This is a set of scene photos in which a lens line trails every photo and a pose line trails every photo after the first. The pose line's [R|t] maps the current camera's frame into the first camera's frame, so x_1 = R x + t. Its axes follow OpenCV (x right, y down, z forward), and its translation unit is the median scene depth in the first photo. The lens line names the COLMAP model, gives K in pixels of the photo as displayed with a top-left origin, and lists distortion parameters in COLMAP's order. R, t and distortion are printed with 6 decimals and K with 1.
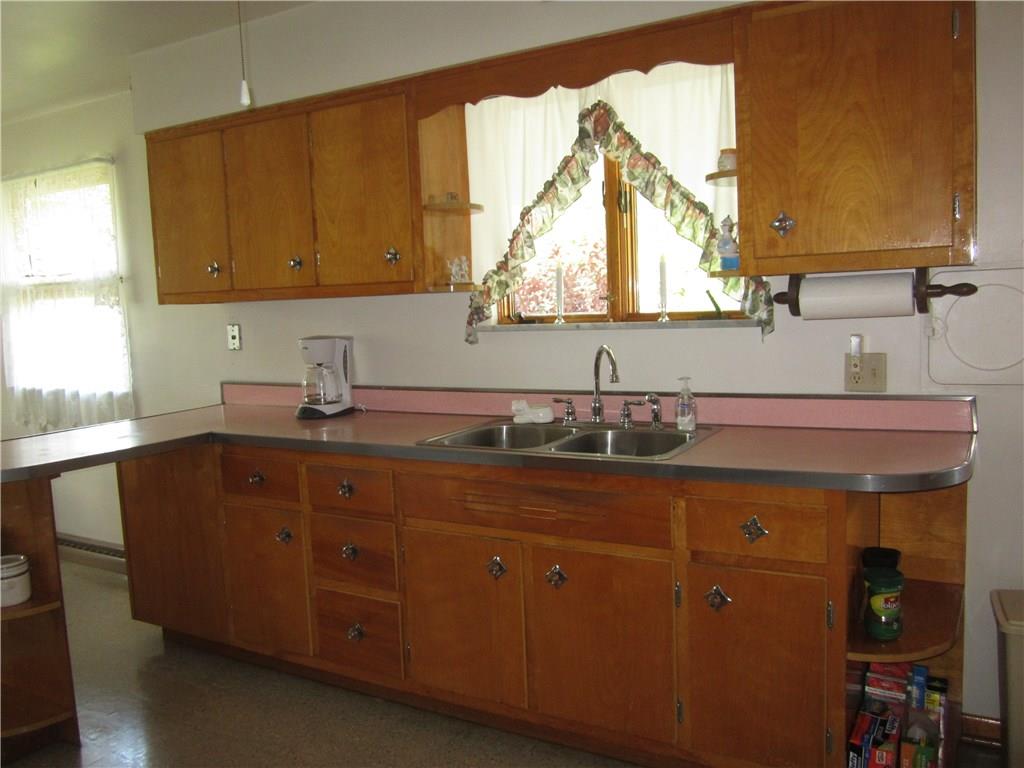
lens RADIAL K [[853.0, 0, 511.0], [0, 853.0, 383.4], [0, 0, 1]] dist [-0.019843, -0.006988]
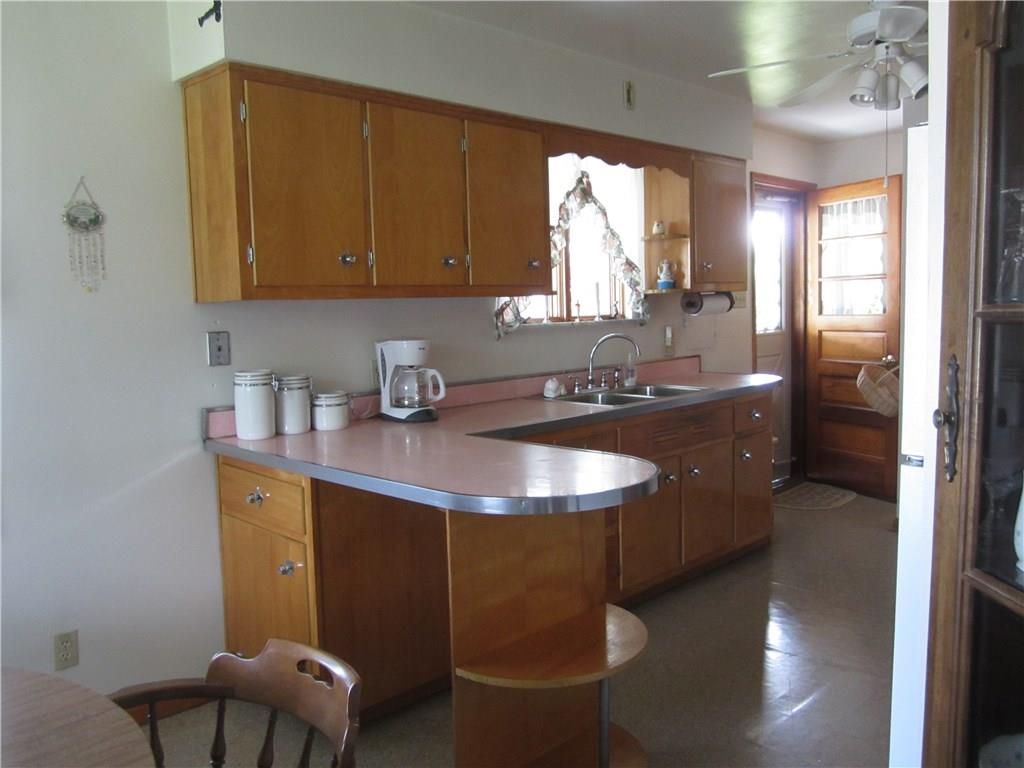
lens RADIAL K [[853.0, 0, 510.2], [0, 853.0, 382.0], [0, 0, 1]] dist [-0.019843, -0.006988]
pose [[0.234232, -0.053470, 0.970709, -1.158112], [0.109975, 0.993534, 0.028191, -0.020679], [-0.965940, 0.100151, 0.238598, 0.673607]]
